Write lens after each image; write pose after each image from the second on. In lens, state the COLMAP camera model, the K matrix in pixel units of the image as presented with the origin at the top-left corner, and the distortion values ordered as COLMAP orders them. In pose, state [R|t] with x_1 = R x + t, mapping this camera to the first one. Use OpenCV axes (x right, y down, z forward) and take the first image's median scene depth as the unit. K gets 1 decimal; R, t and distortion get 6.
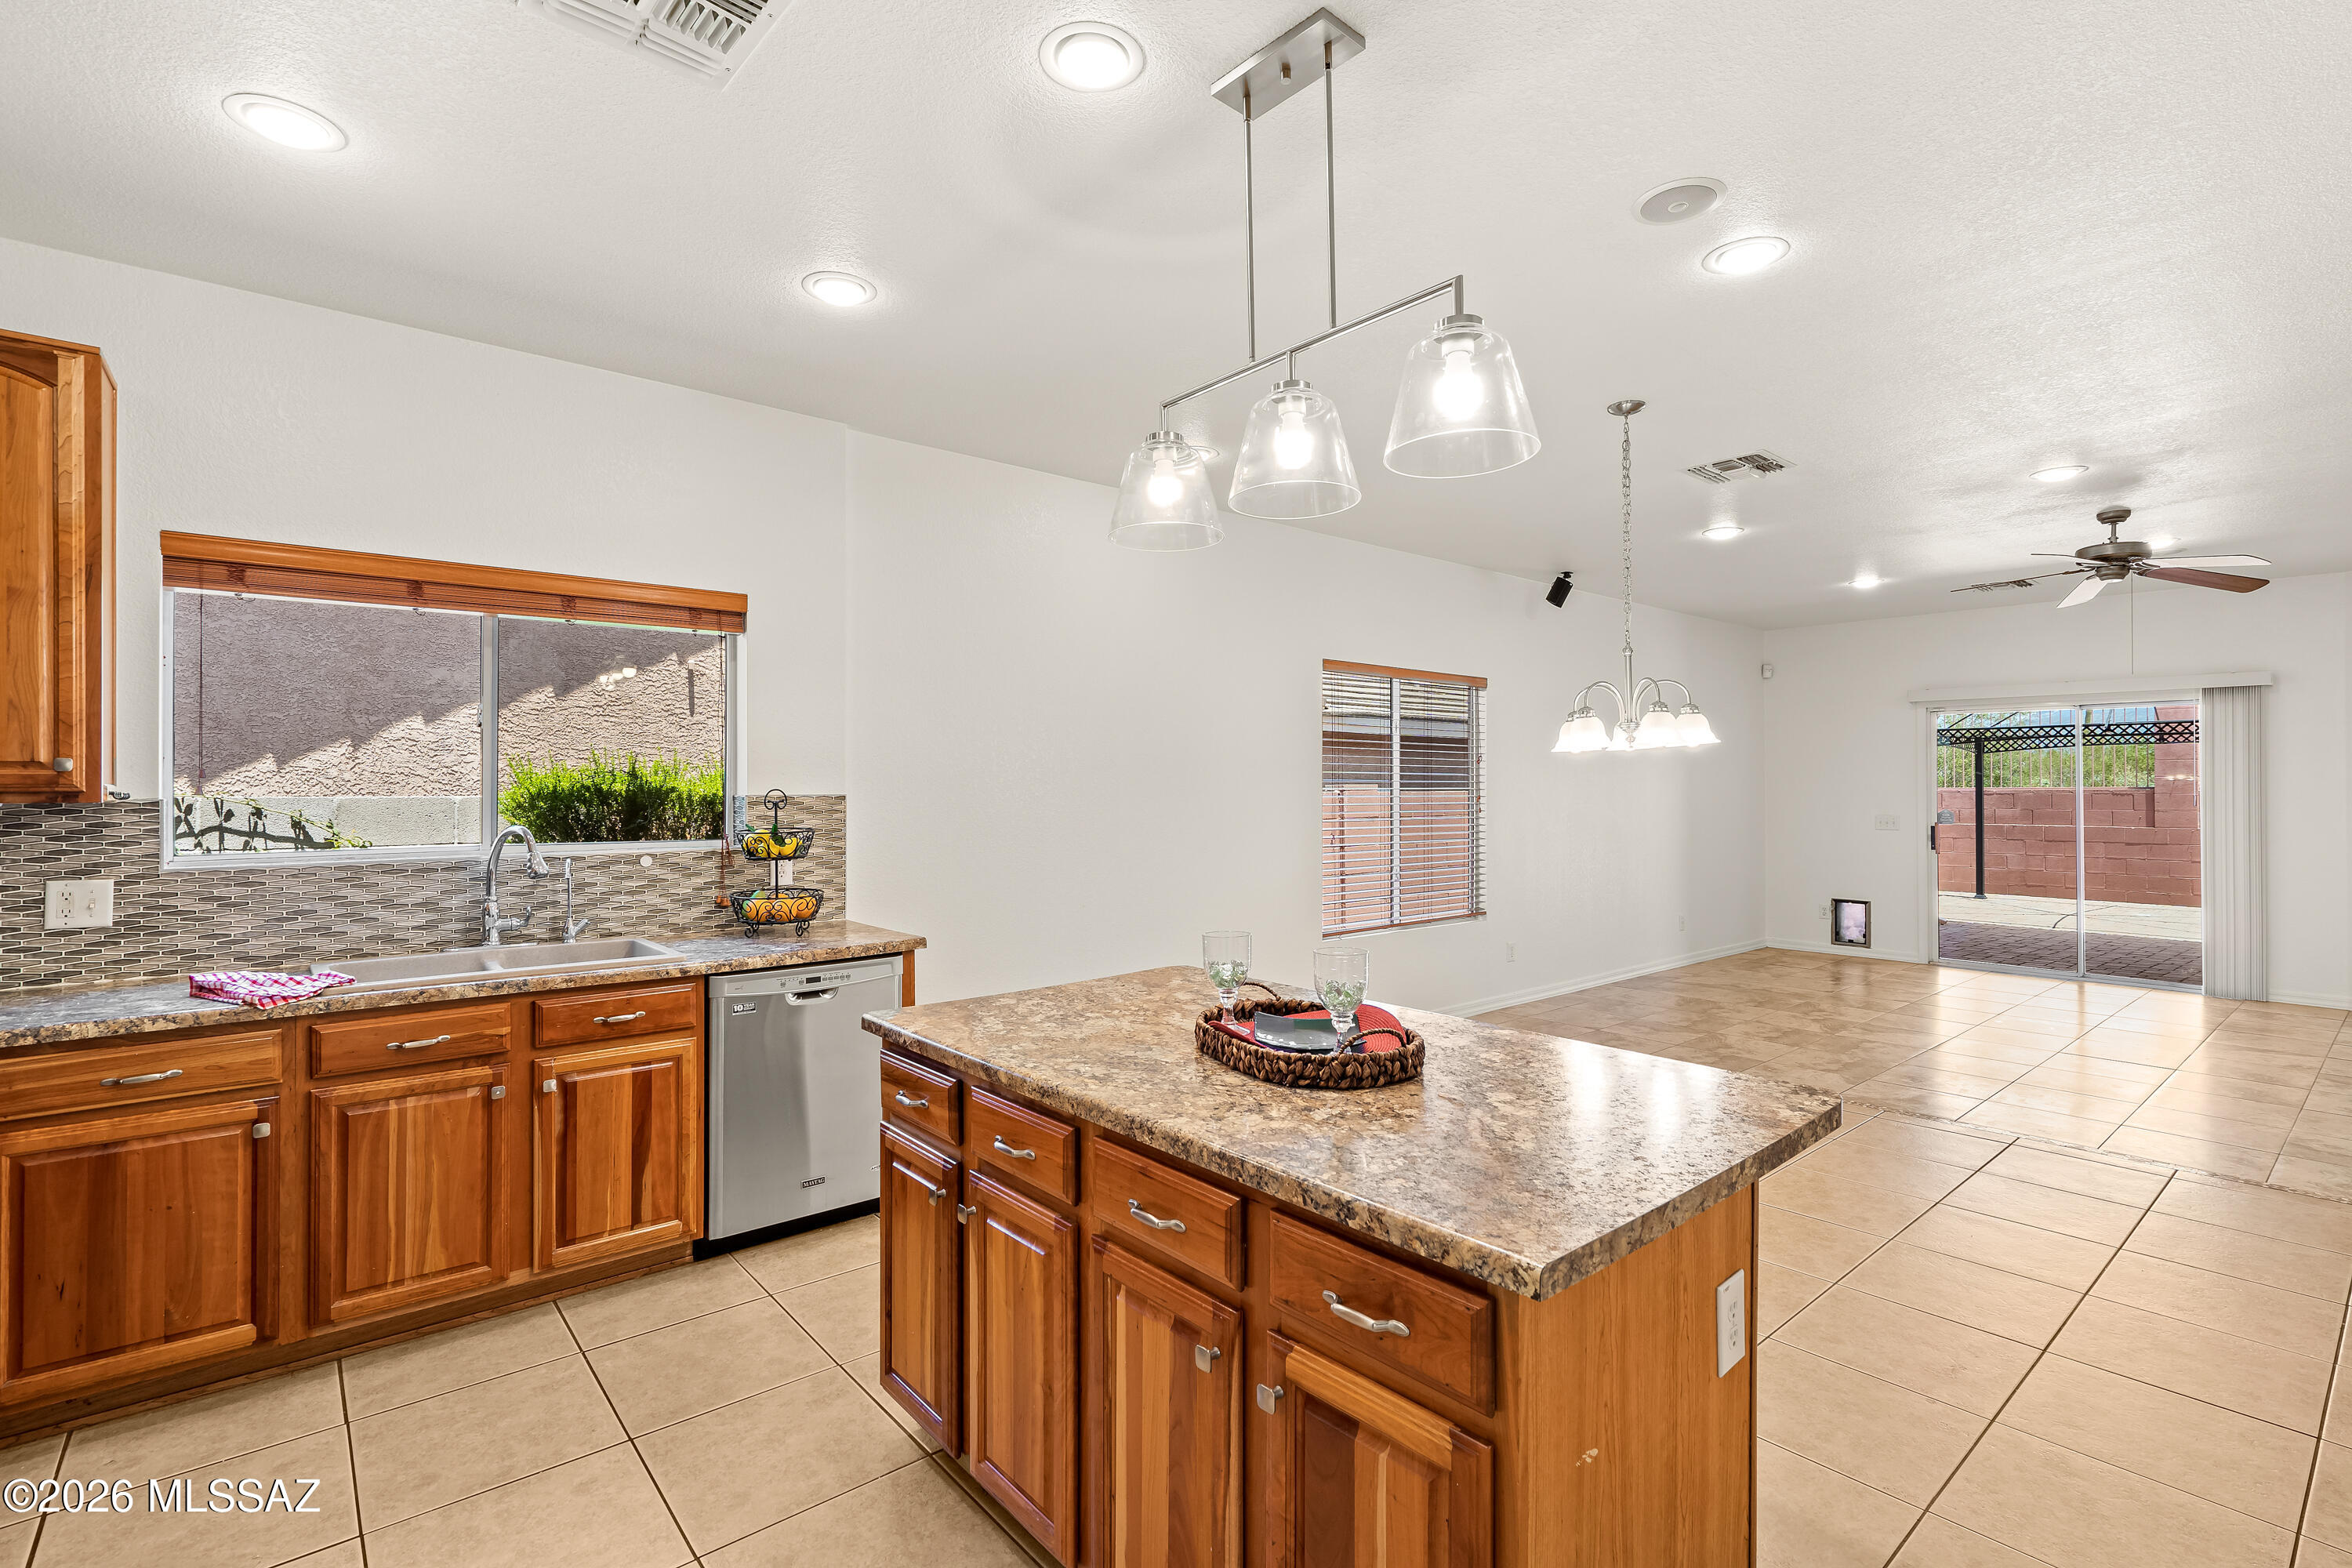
lens RADIAL K [[1082.4, 0, 1167.8], [0, 1082.4, 779.6], [0, 0, 1]] dist [-0.001861, 0.002999]
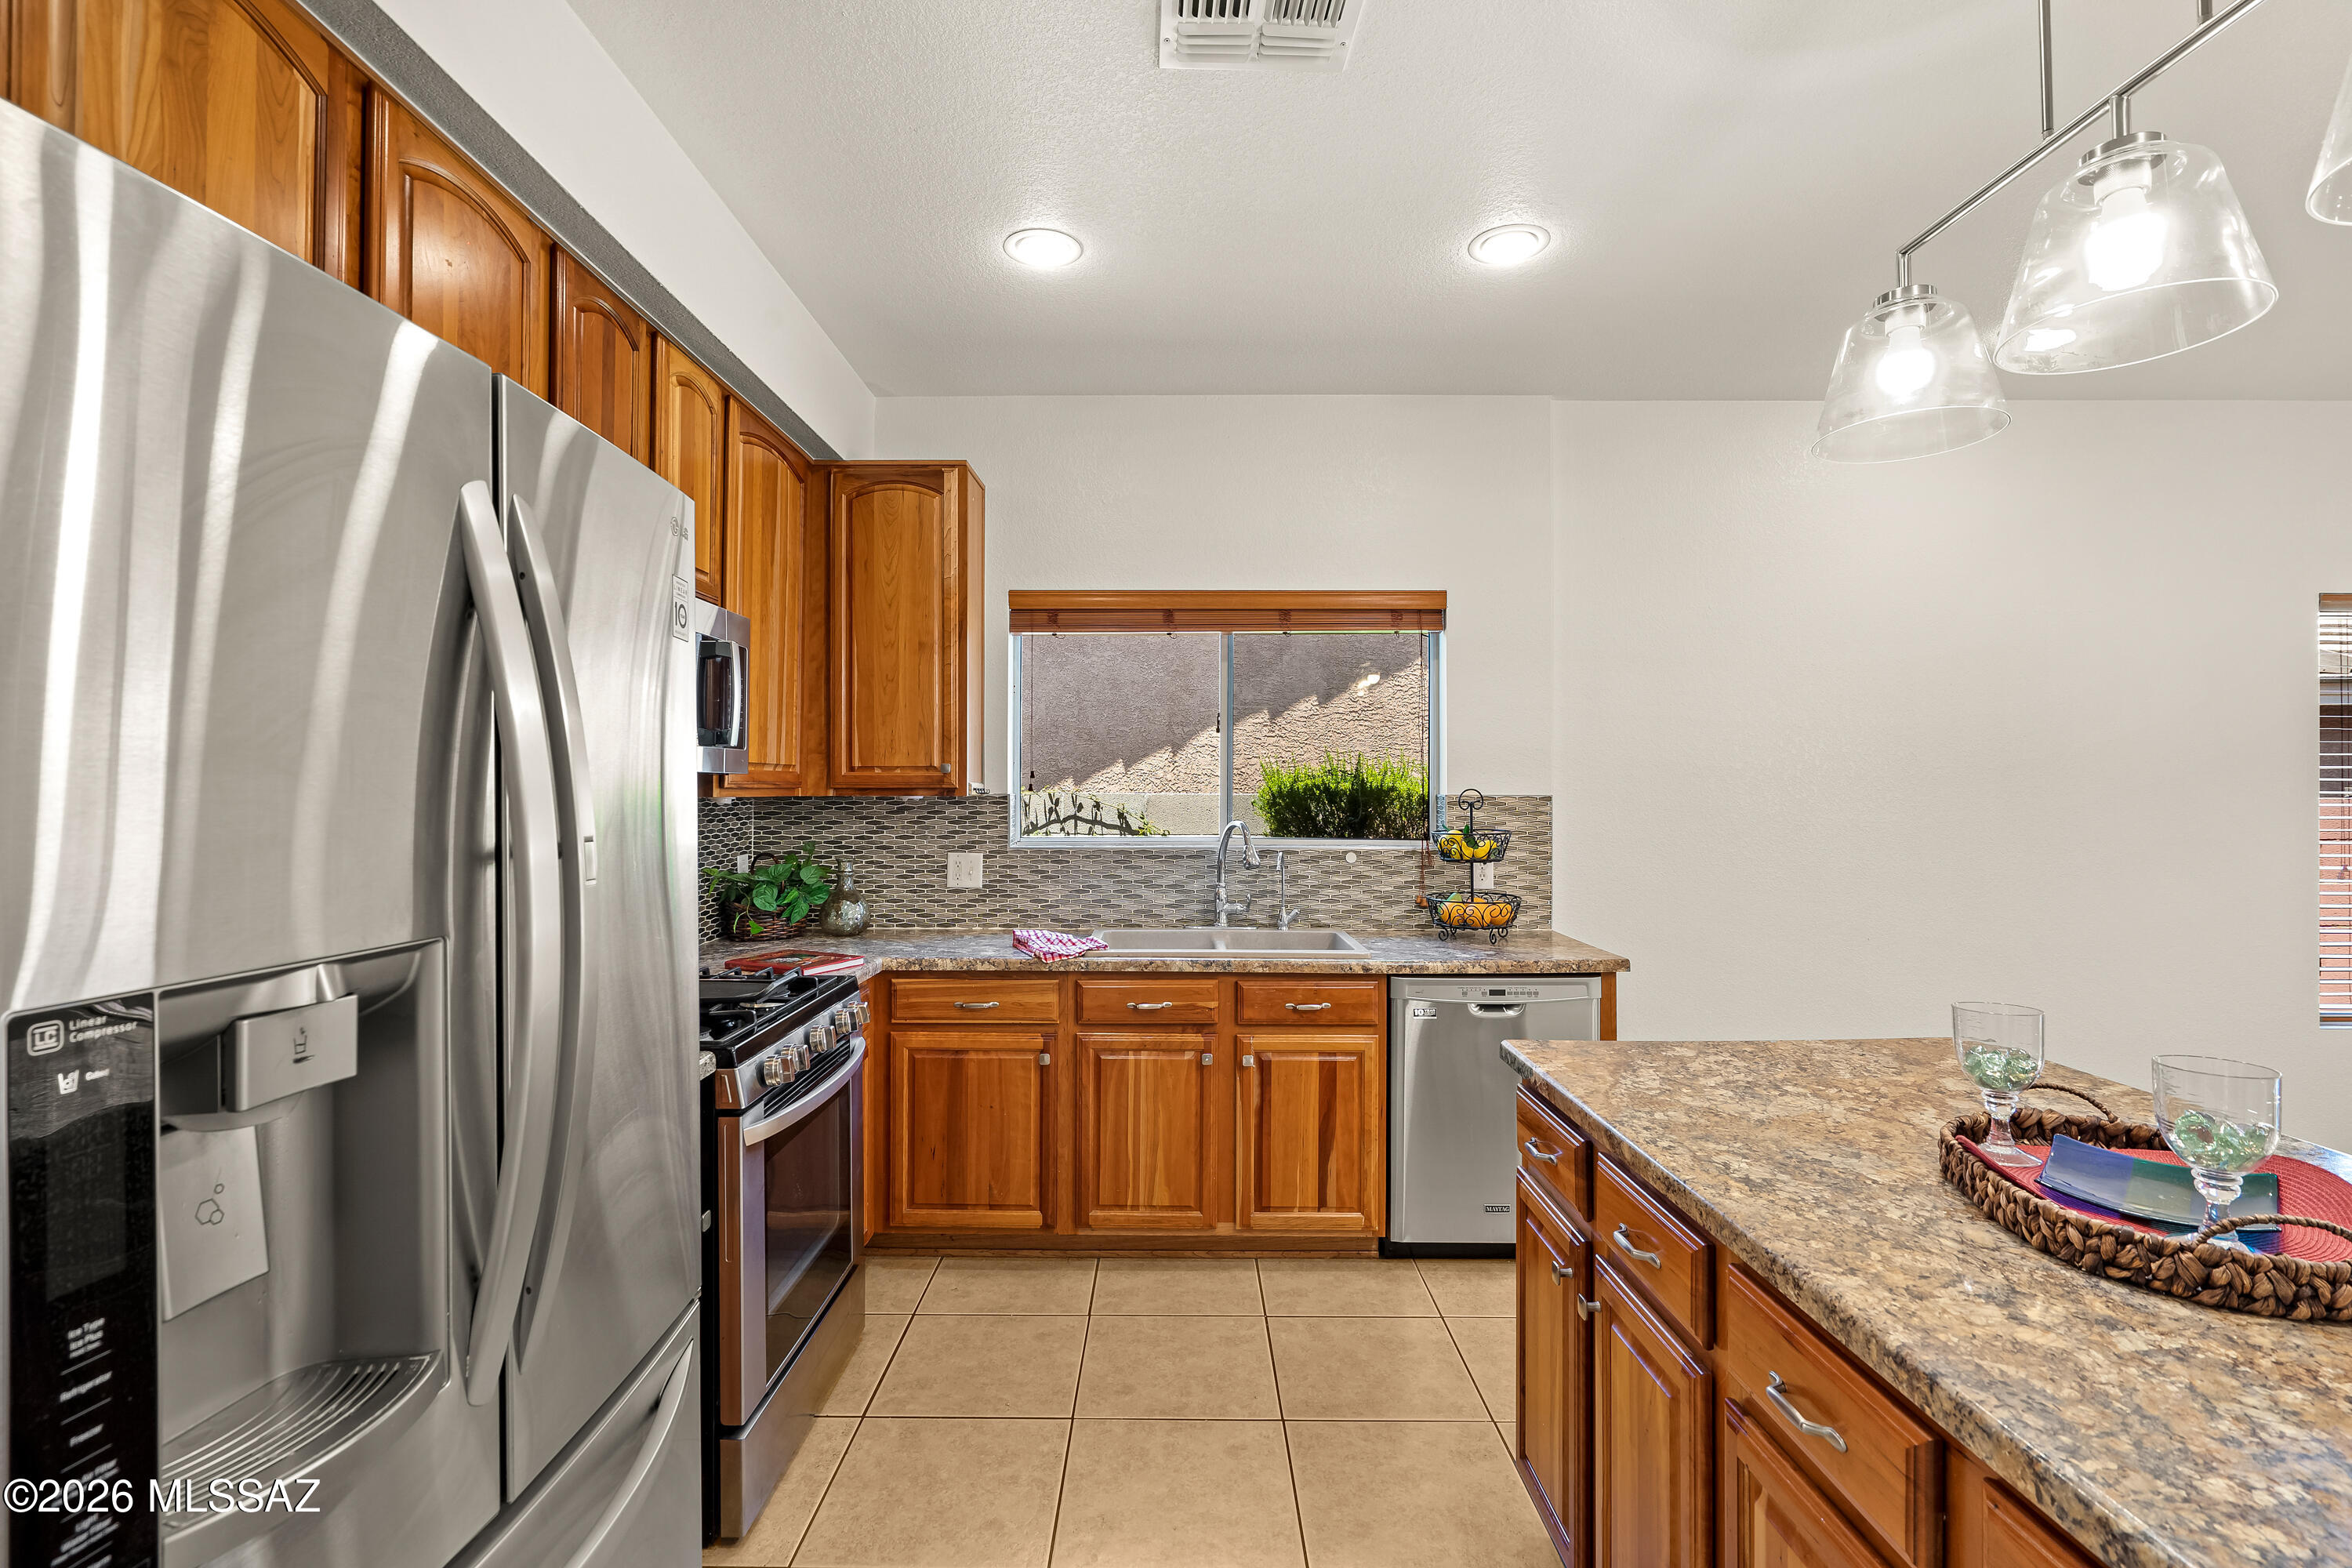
lens RADIAL K [[1082.4, 0, 1167.8], [0, 1082.4, 779.6], [0, 0, 1]] dist [-0.001861, 0.002999]
pose [[0.764213, -0.001095, -0.644963, 0.055356], [0.001128, 0.999999, -0.000361, 0.000715], [0.644963, -0.000451, 0.764214, 0.094260]]
